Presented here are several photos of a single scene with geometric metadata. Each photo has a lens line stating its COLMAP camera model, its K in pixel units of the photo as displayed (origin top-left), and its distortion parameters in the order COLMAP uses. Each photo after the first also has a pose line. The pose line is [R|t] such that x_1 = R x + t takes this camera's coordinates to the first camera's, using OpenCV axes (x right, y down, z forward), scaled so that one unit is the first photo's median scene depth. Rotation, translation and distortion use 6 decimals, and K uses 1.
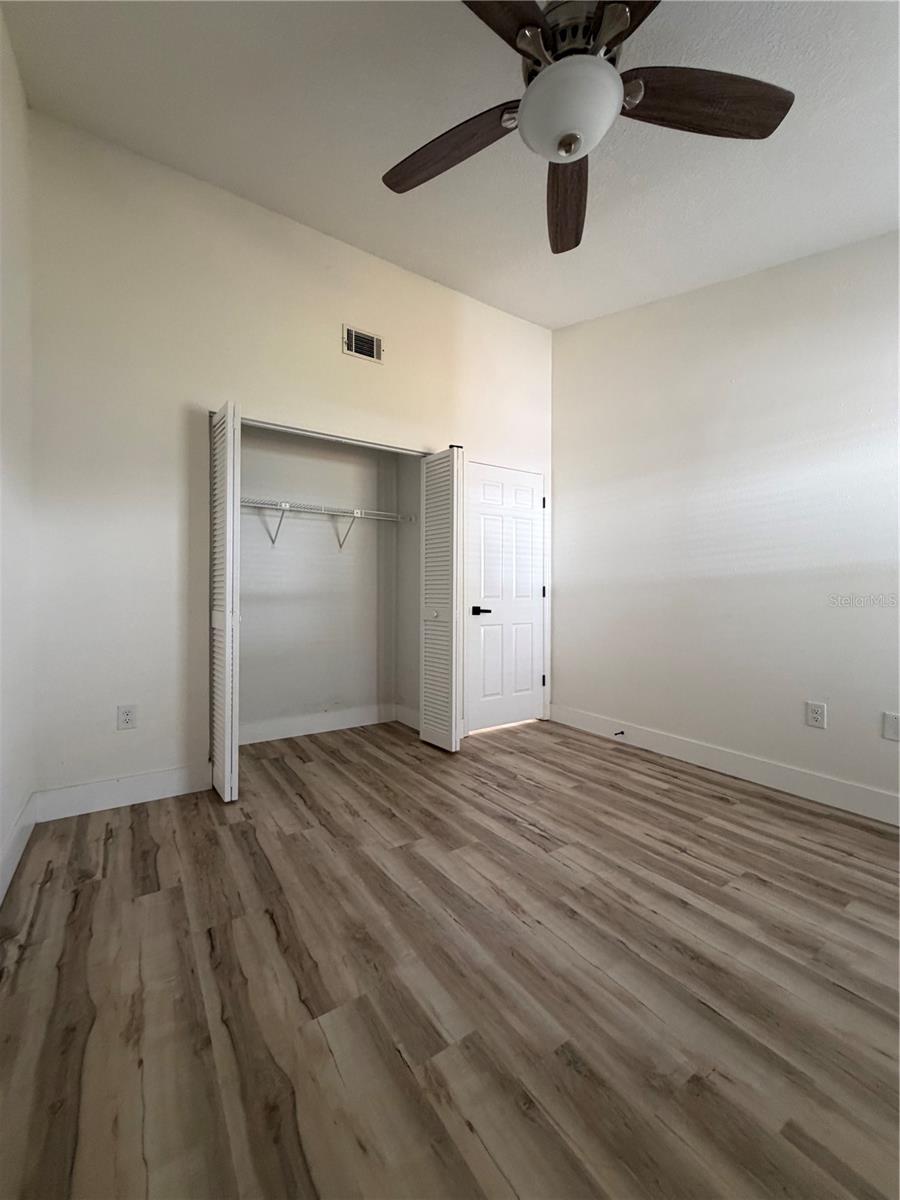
lens RADIAL K [[481.0, 0, 446.2], [0, 481.0, 597.8], [0, 0, 1]] dist [-0.002349, 0.000139]
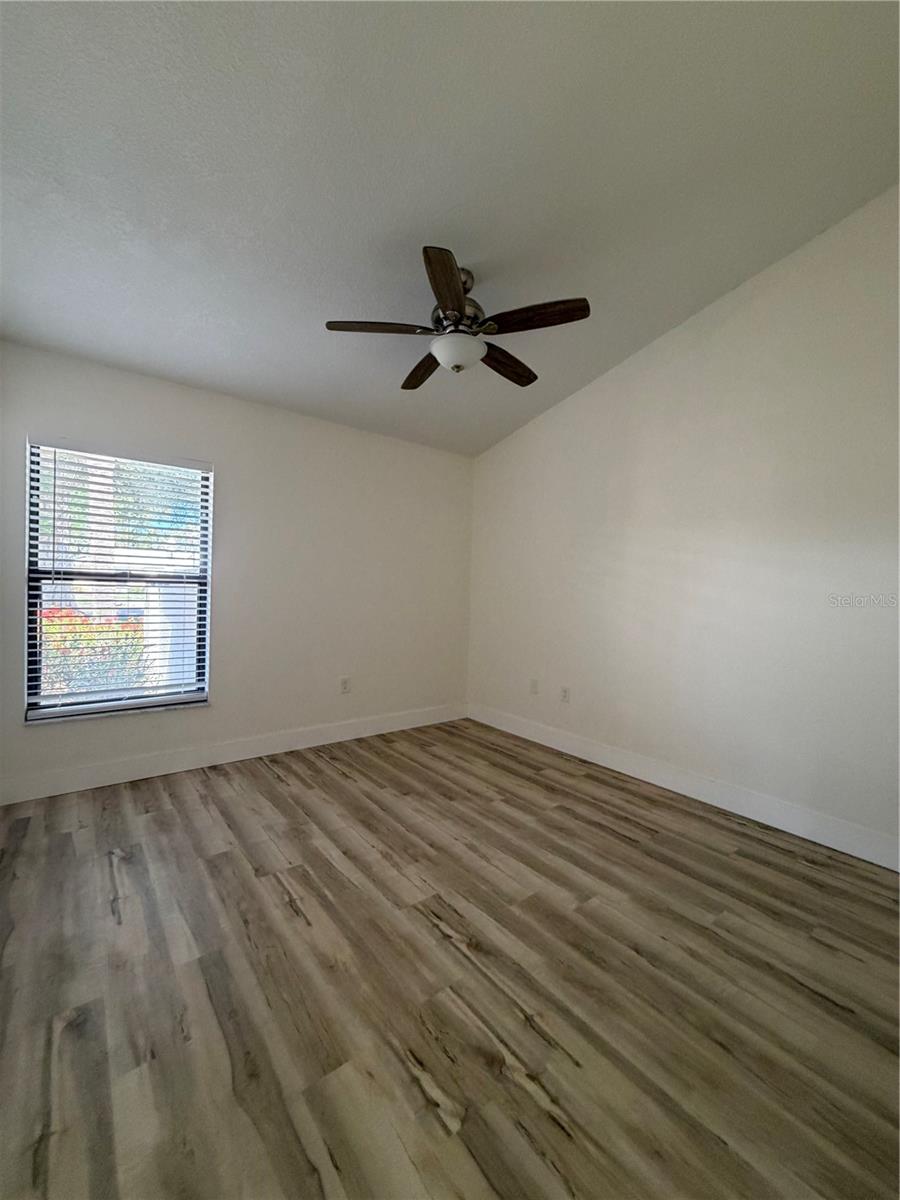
lens RADIAL K [[481.0, 0, 450.4], [0, 481.0, 606.3], [0, 0, 1]] dist [-0.002349, 0.000139]
pose [[-0.995820, -0.027910, -0.086965, 0.276468], [-0.031942, 0.998462, 0.045322, -0.095581], [0.085567, 0.047911, -0.995180, 1.883607]]
